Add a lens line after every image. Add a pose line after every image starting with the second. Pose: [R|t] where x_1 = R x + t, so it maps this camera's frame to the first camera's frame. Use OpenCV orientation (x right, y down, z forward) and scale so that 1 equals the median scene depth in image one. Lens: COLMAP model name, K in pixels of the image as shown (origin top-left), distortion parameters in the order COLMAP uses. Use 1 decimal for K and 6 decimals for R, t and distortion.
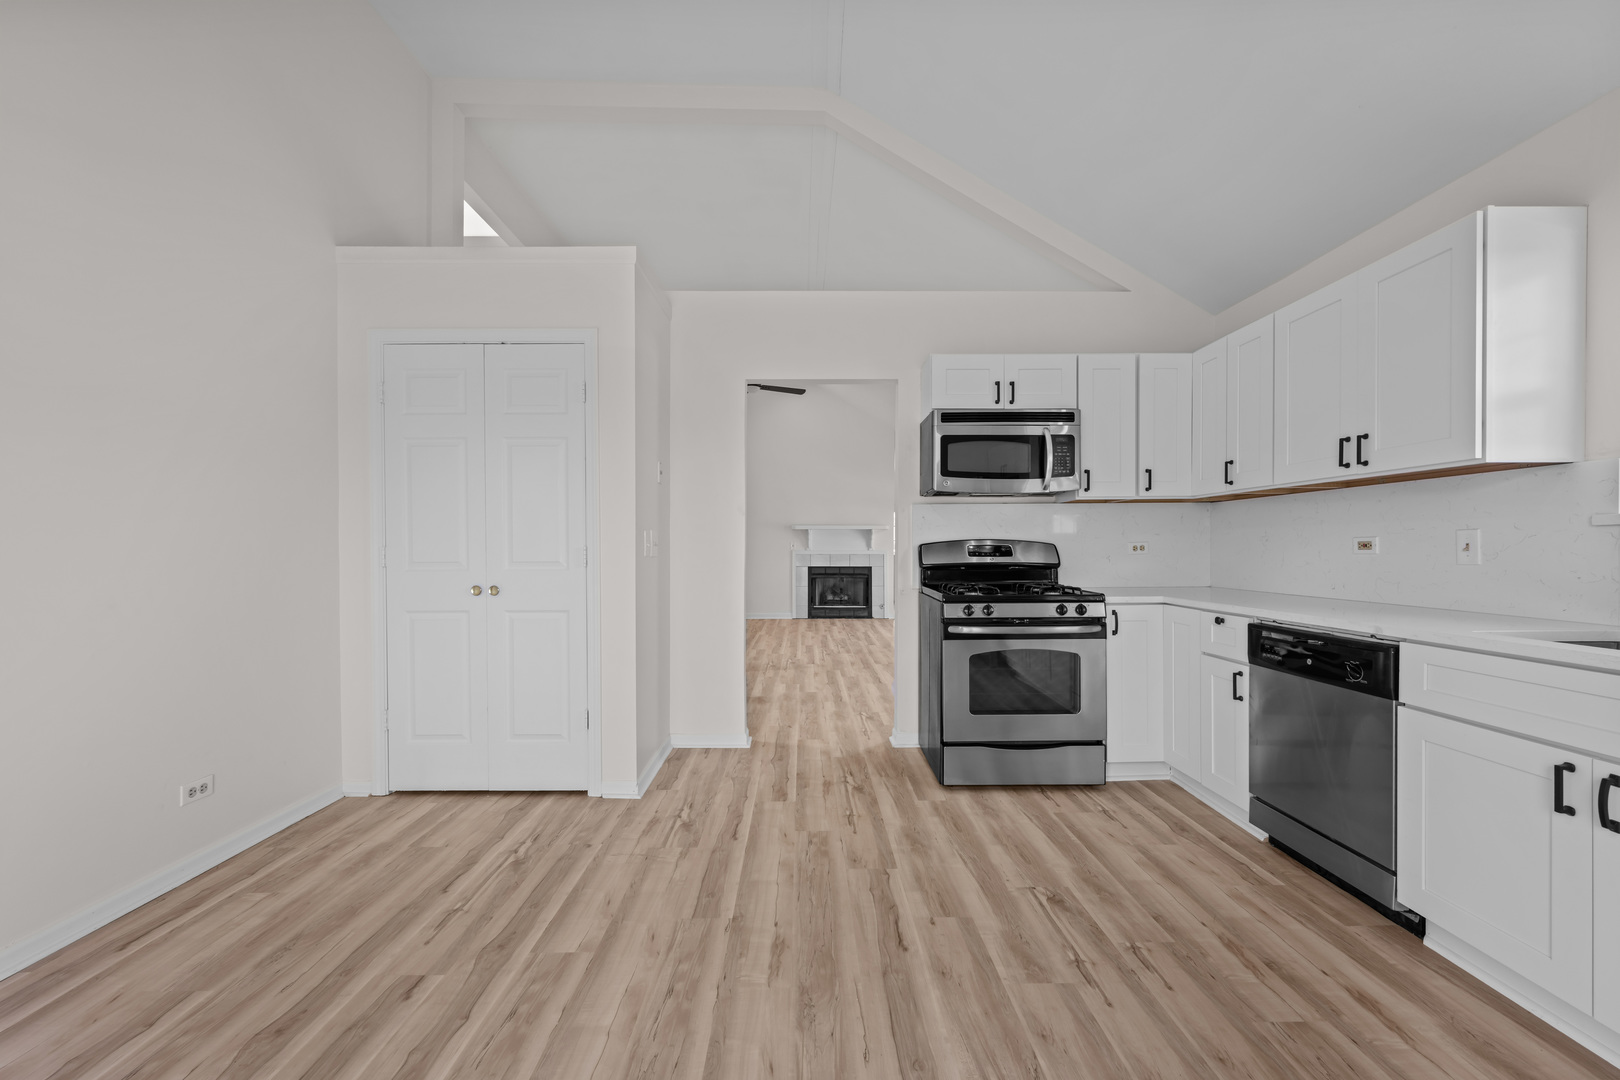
lens RADIAL K [[640.7, 0, 823.3], [0, 640.7, 545.9], [0, 0, 1]] dist [-0.002965, -0.000135]
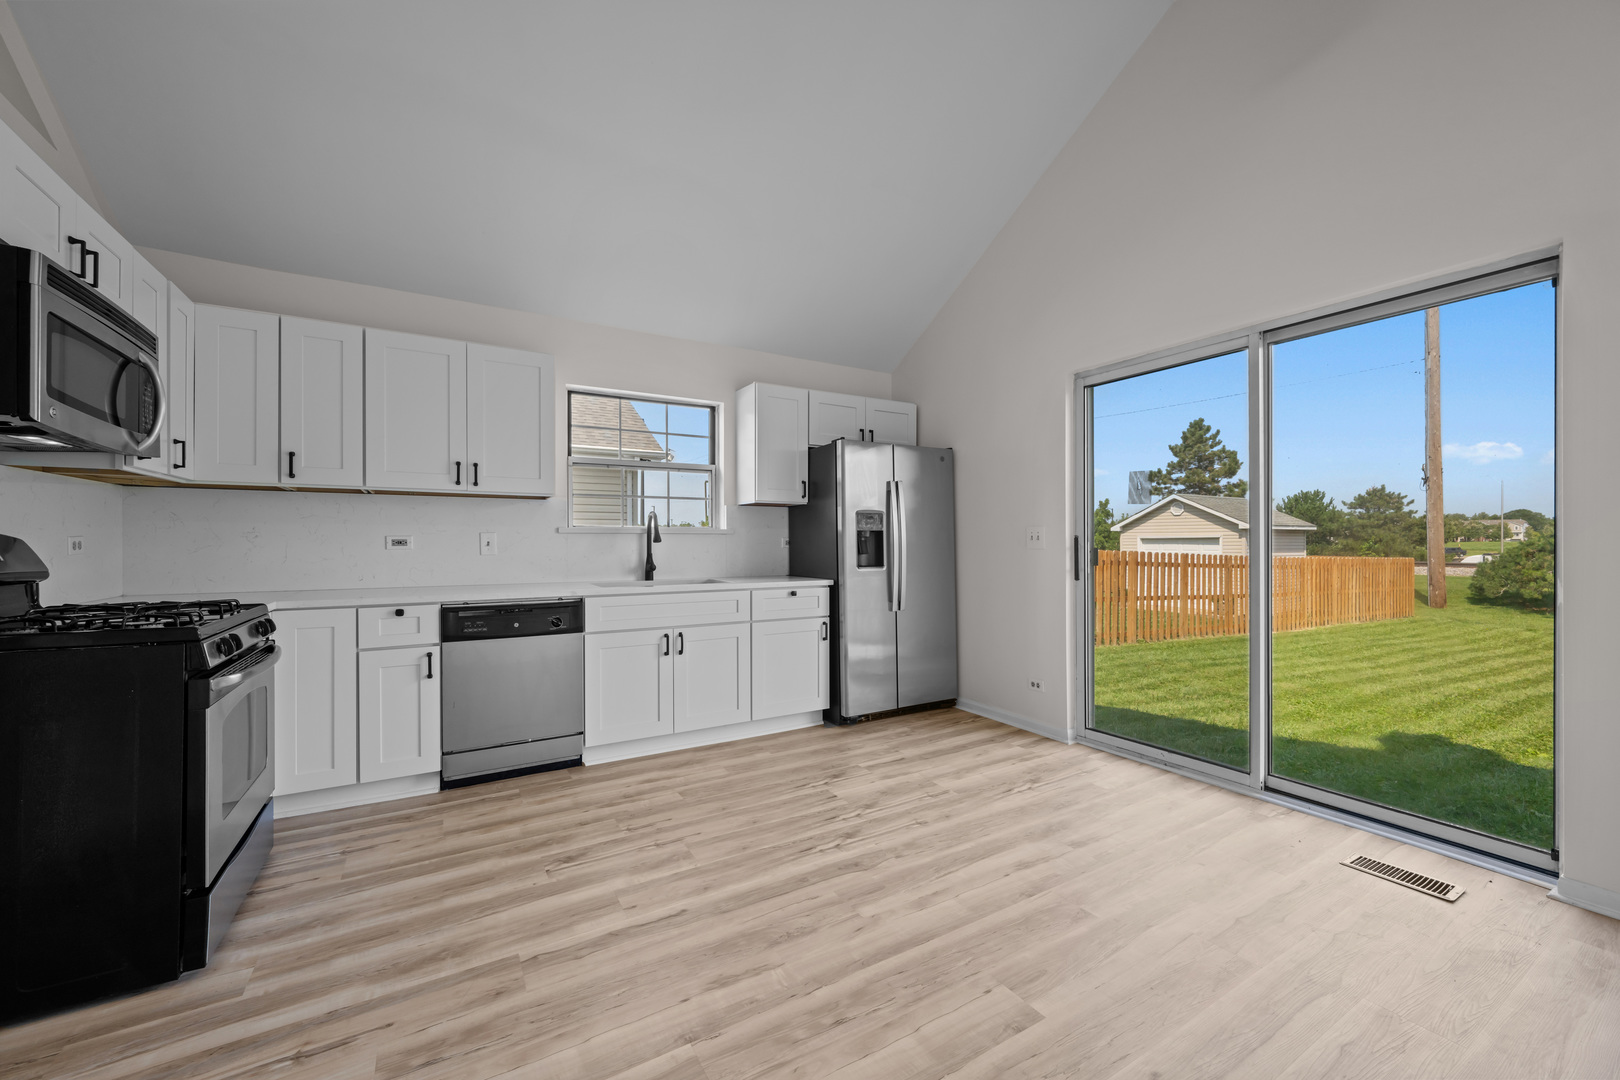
lens RADIAL K [[640.7, 0, 792.7], [0, 640.7, 543.8], [0, 0, 1]] dist [-0.002965, -0.000135]
pose [[-0.468606, -0.001196, 0.883407, -0.809310], [0.001821, 0.999996, 0.002319, -0.000232], [-0.883405, 0.002695, -0.468602, 1.176602]]
